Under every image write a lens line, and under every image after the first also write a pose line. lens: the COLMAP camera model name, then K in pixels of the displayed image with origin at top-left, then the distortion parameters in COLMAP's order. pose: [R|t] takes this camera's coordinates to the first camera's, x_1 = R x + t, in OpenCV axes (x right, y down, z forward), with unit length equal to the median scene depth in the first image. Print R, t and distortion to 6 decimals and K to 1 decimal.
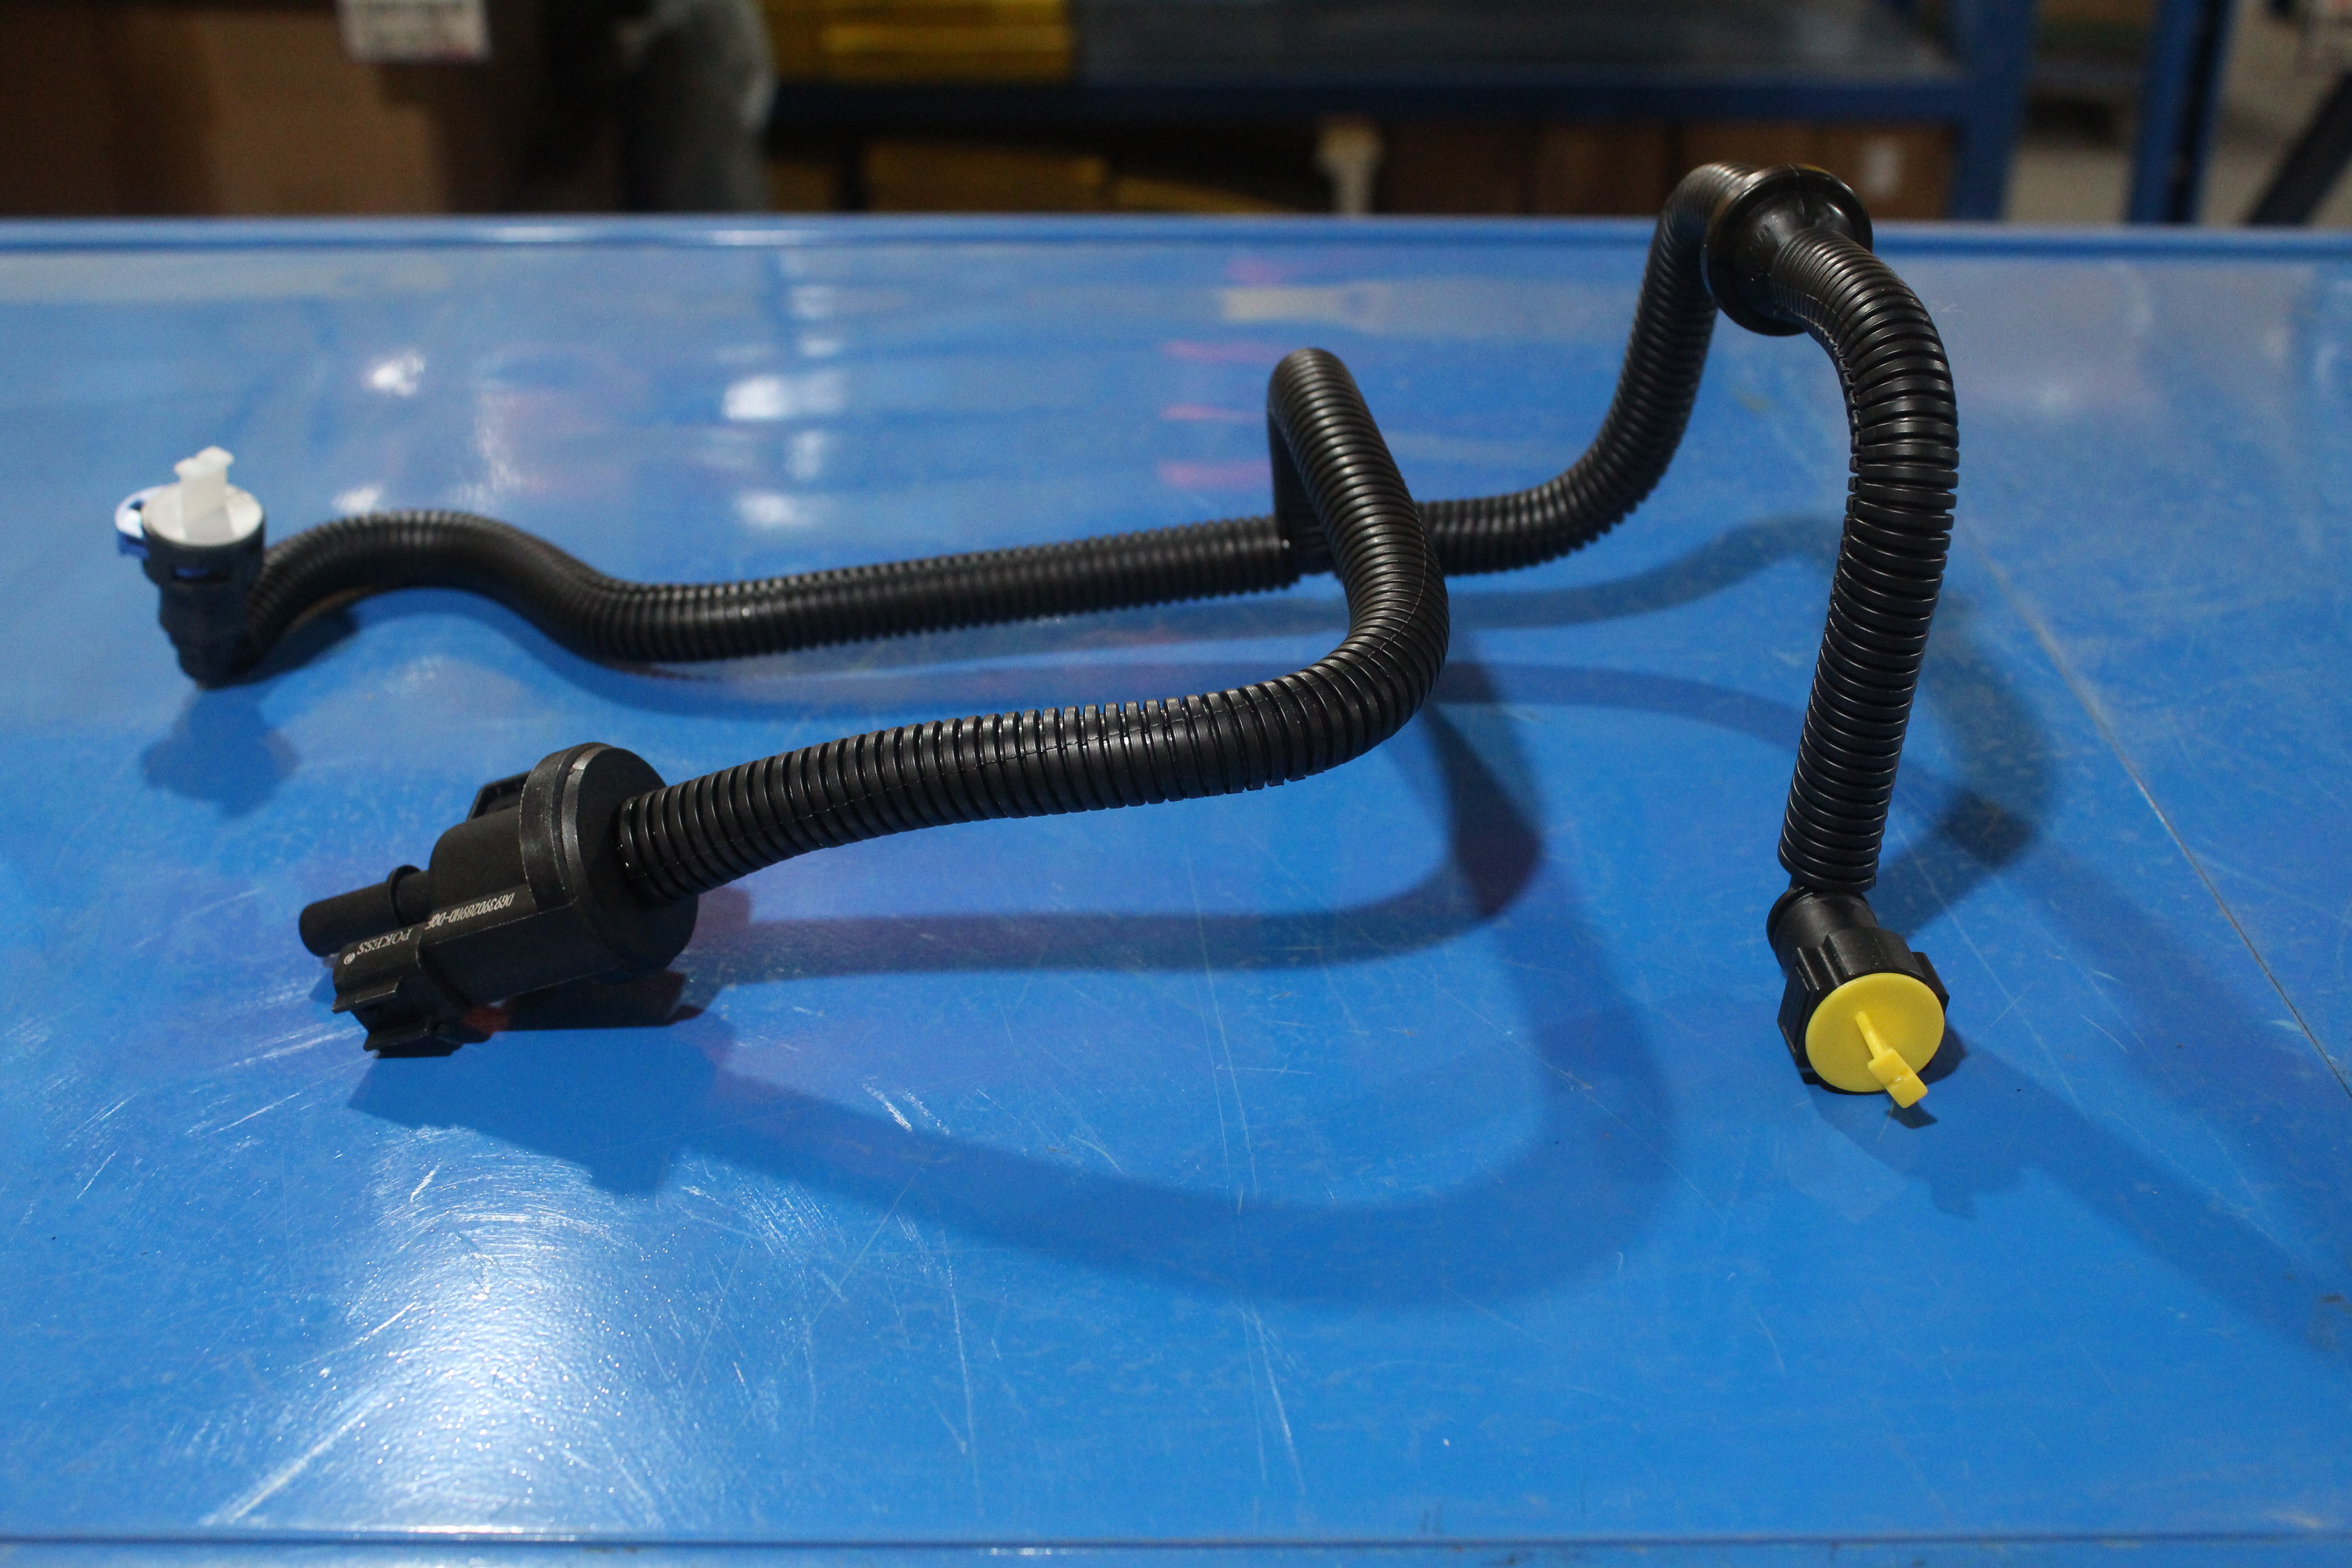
lens RADIAL K [[2658.1, 0, 1173.3], [0, 2658.1, 776.8], [0, 0, 1]] dist [-0.054346, 0.000000]
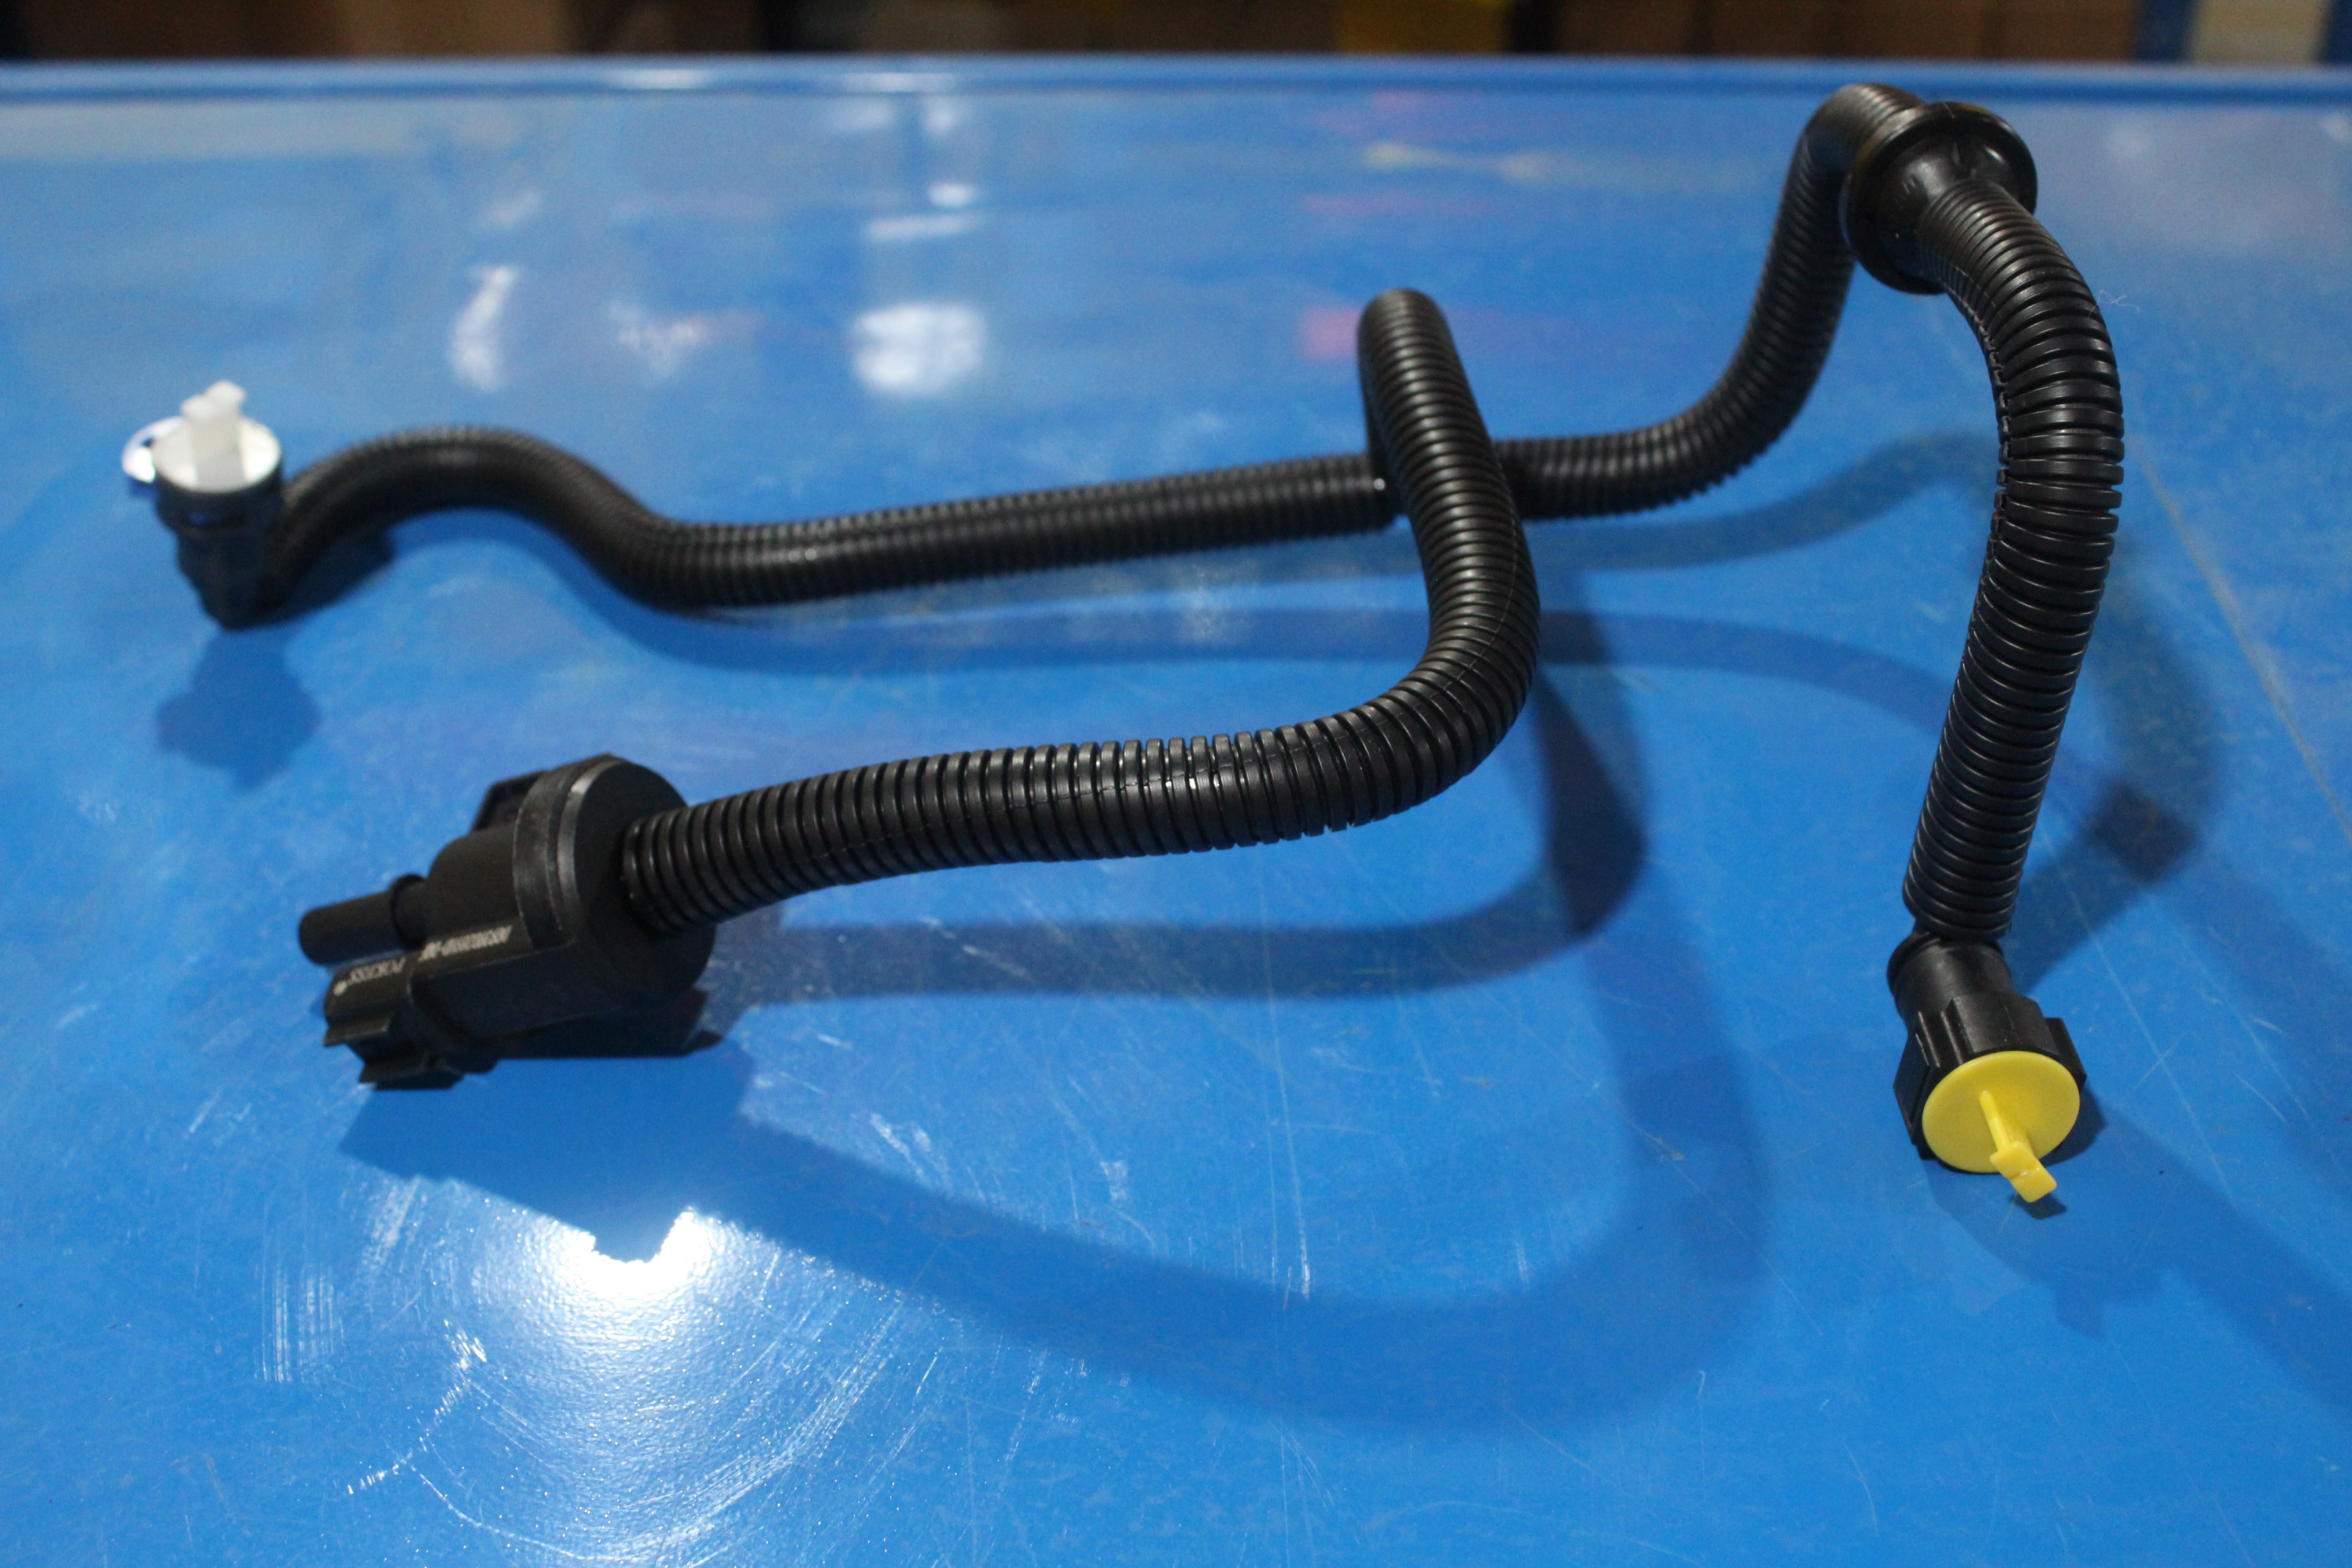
lens RADIAL K [[2658.1, 0, 1167.2], [0, 2658.1, 787.9], [0, 0, 1]] dist [-0.054346, 0.000000]
pose [[0.998080, 0.014722, -0.060168, 0.032080], [-0.008849, 0.995270, 0.096744, -0.088848], [0.061308, -0.096026, 0.993489, 0.094400]]
